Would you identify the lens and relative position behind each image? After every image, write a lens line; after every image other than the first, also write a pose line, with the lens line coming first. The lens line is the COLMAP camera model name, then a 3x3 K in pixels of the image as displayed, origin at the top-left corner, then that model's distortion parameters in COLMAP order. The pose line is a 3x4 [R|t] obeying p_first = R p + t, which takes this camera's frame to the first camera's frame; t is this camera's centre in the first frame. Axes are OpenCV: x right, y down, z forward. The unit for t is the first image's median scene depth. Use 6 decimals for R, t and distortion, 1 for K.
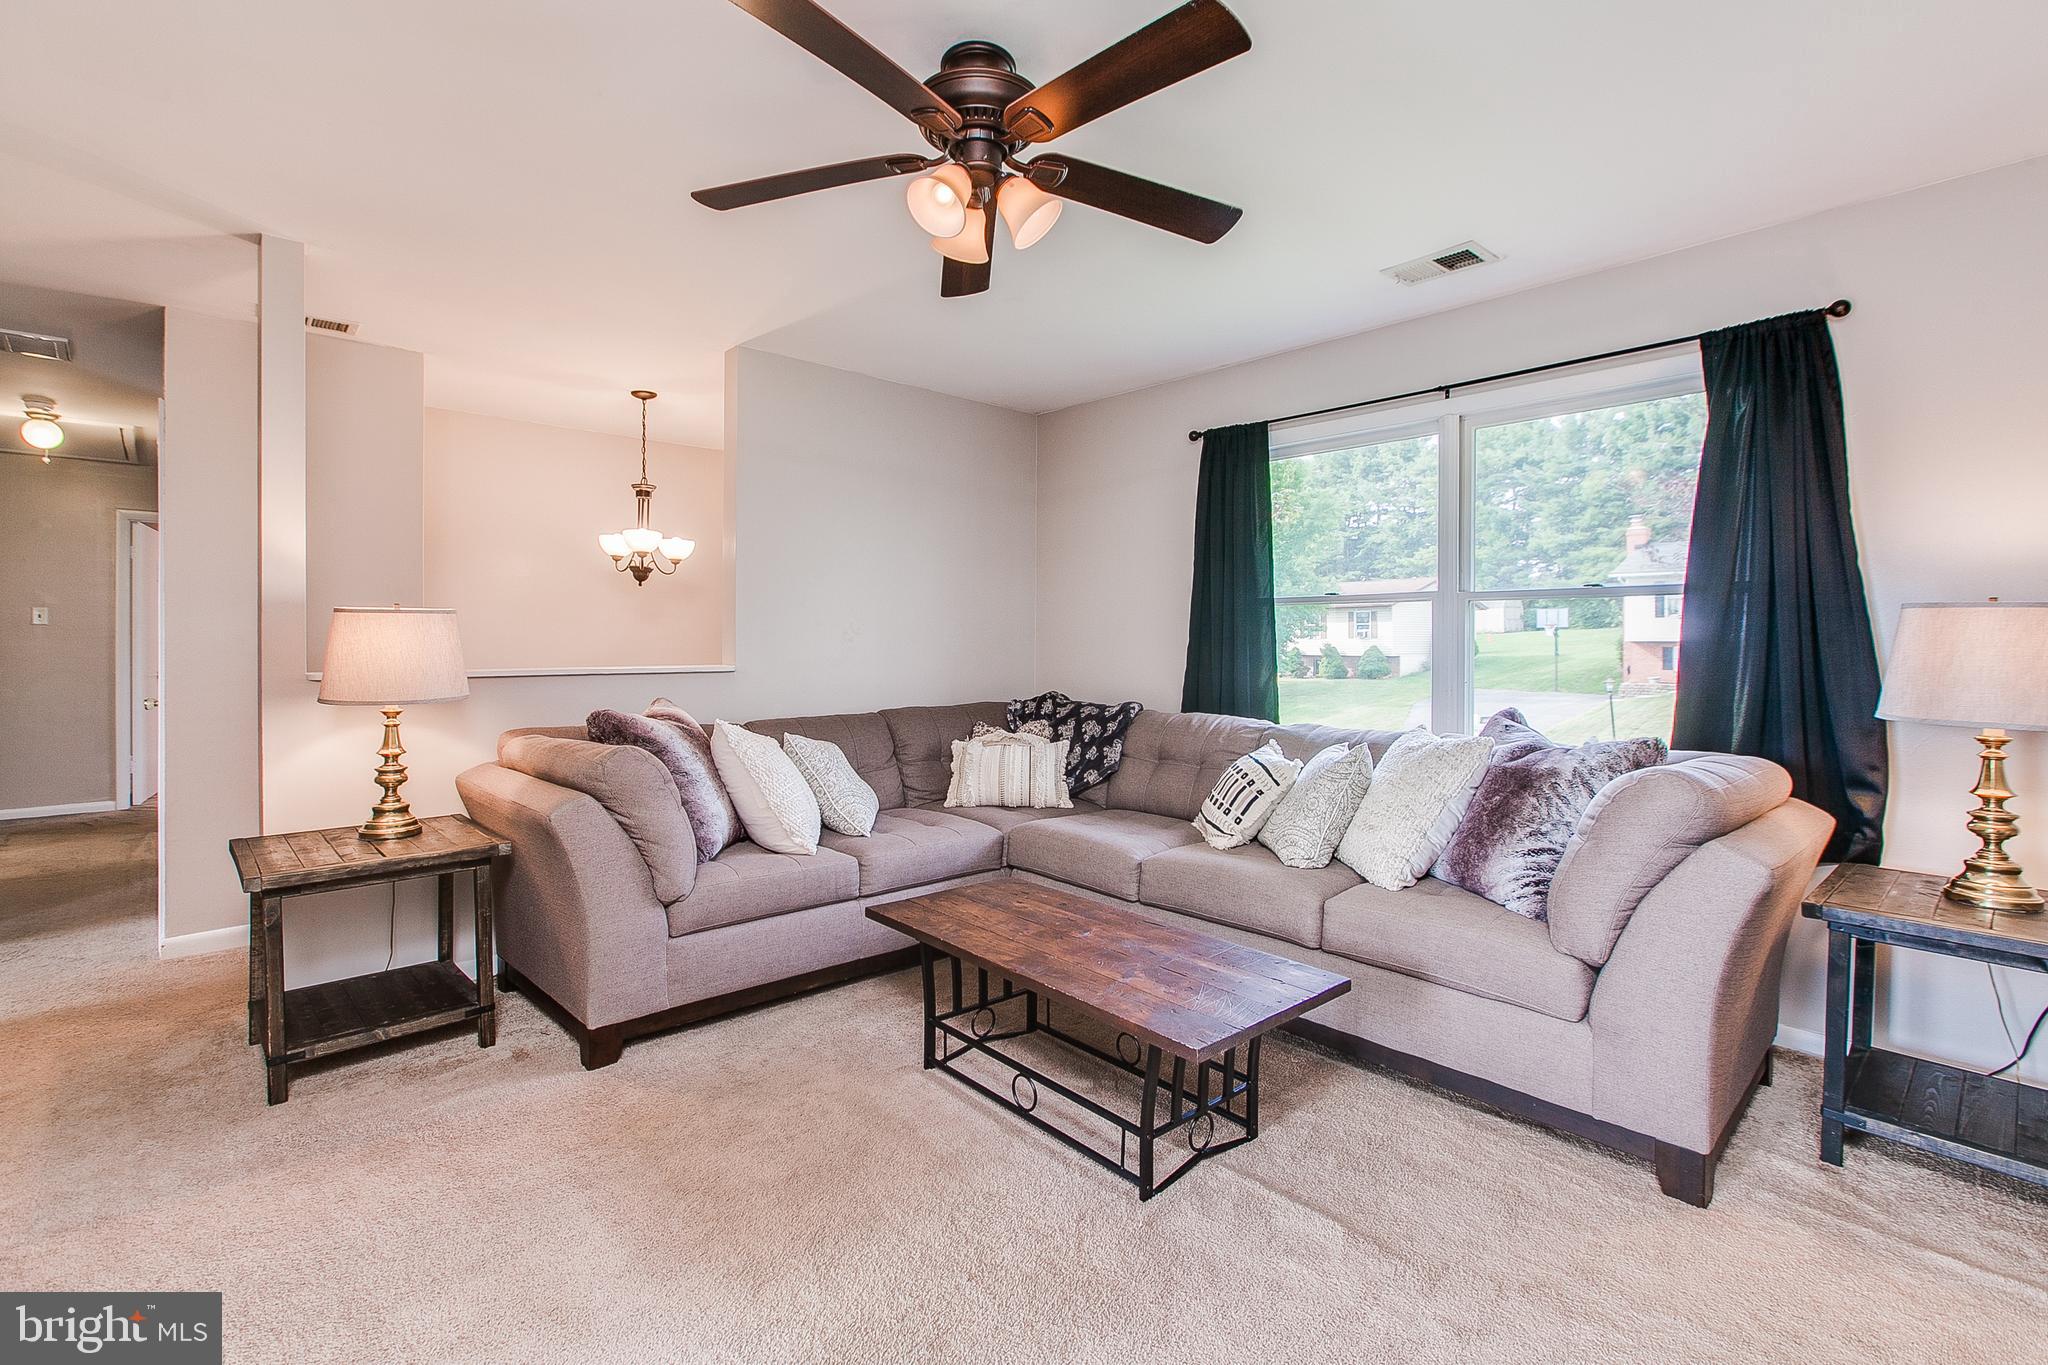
lens RADIAL K [[918.8, 0, 1029.9], [0, 918.8, 645.4], [0, 0, 1]] dist [0.000721, -0.000107]
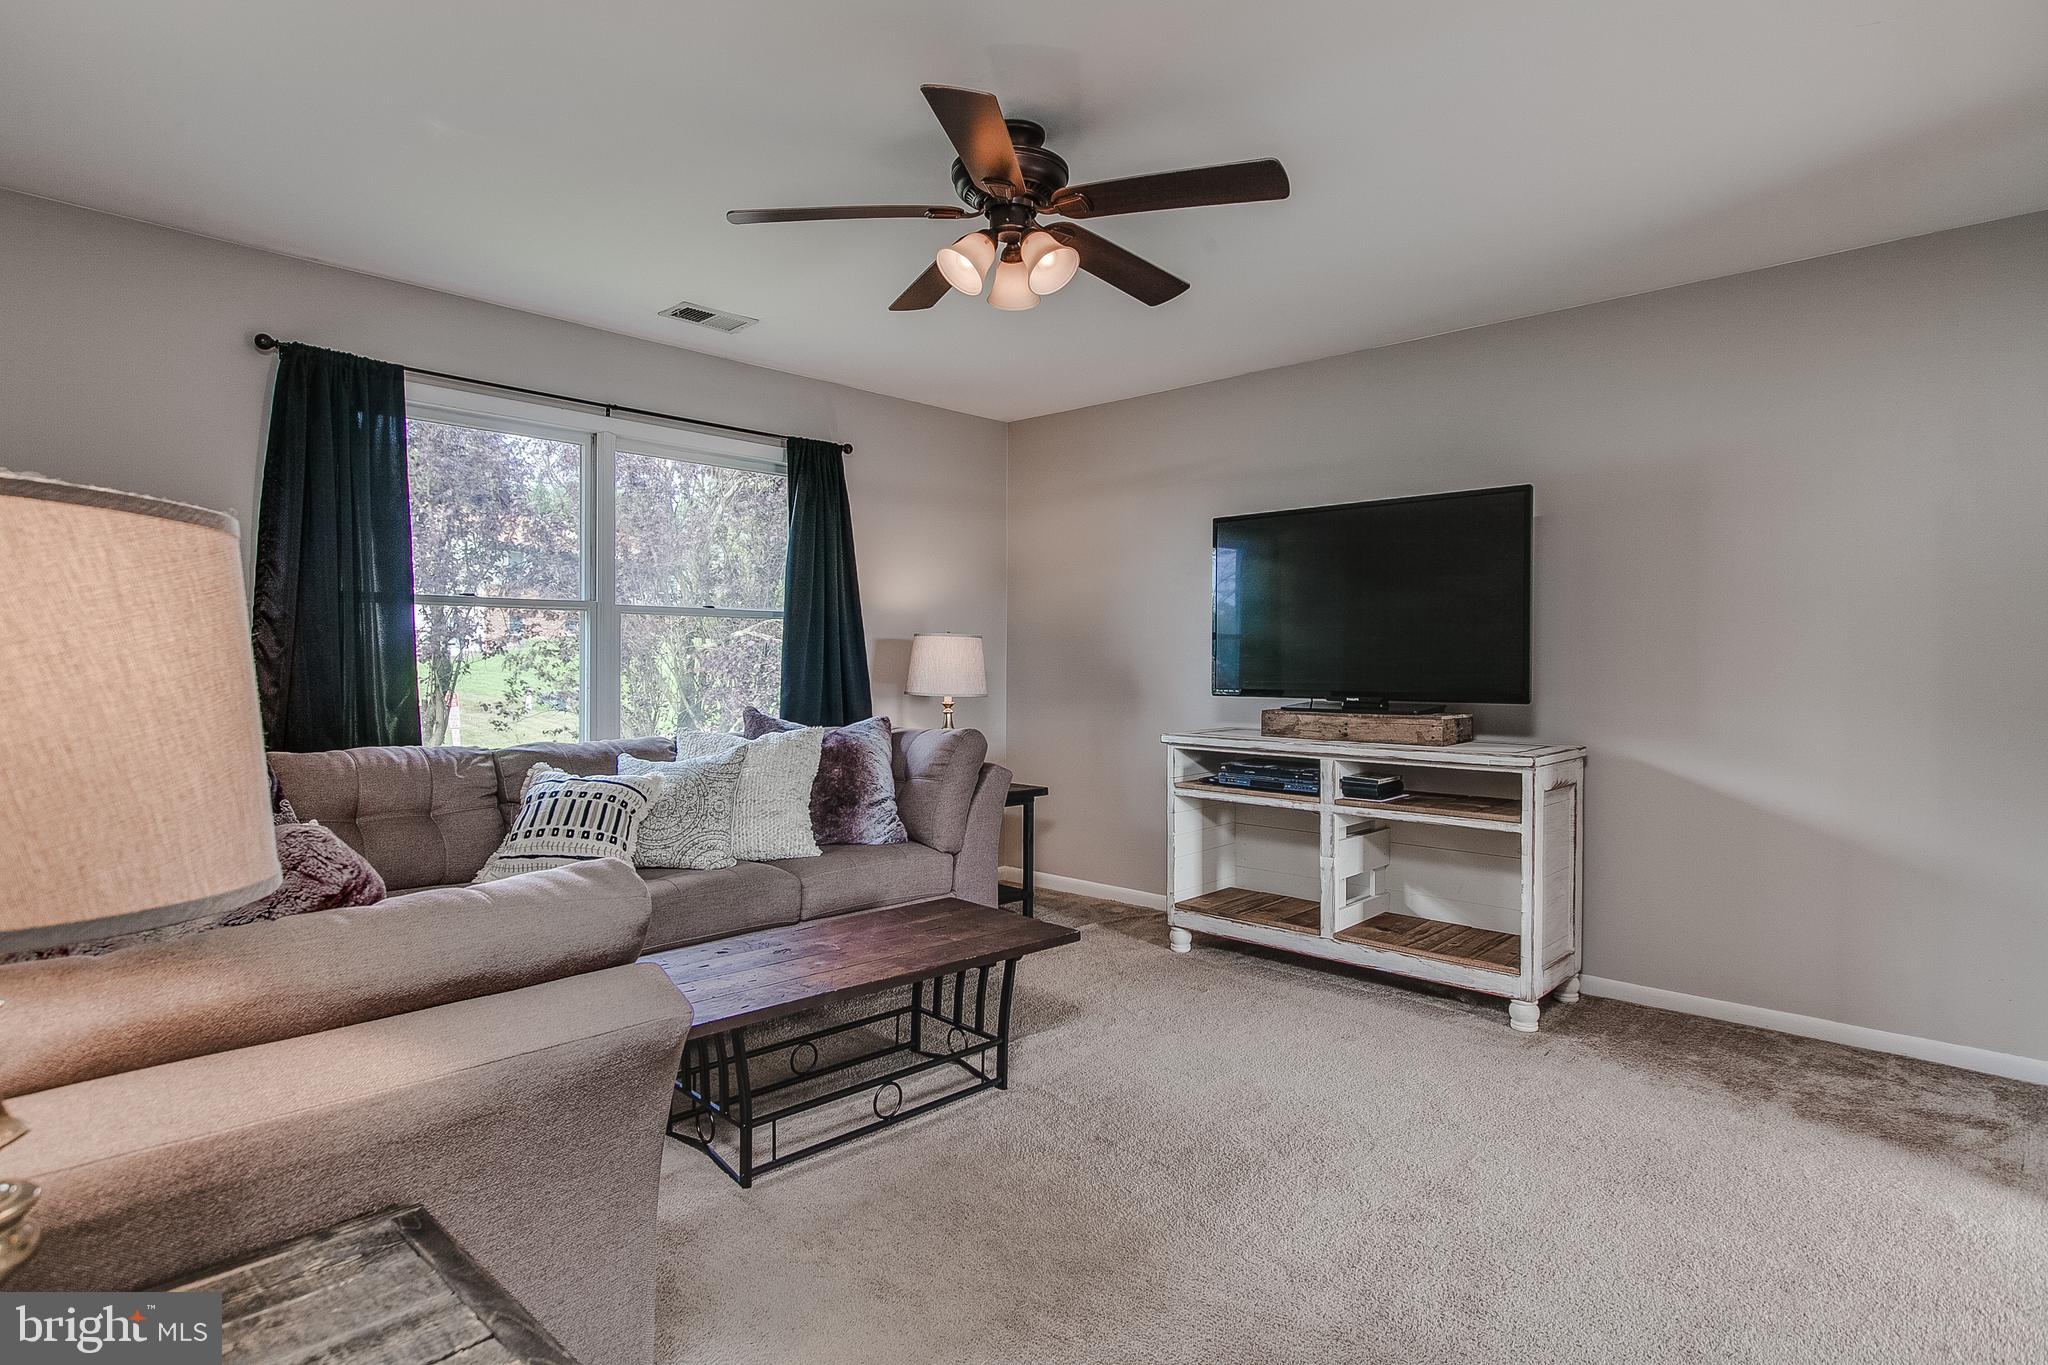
lens RADIAL K [[1102.1, 0, 1024.0], [0, 1102.1, 682.5], [0, 0, 1]] dist [-0.002883, -0.001696]
pose [[-0.078856, -0.022886, 0.996623, -0.893509], [0.001763, 0.999732, 0.023097, 0.000368], [-0.996884, 0.003578, -0.078794, 0.697101]]
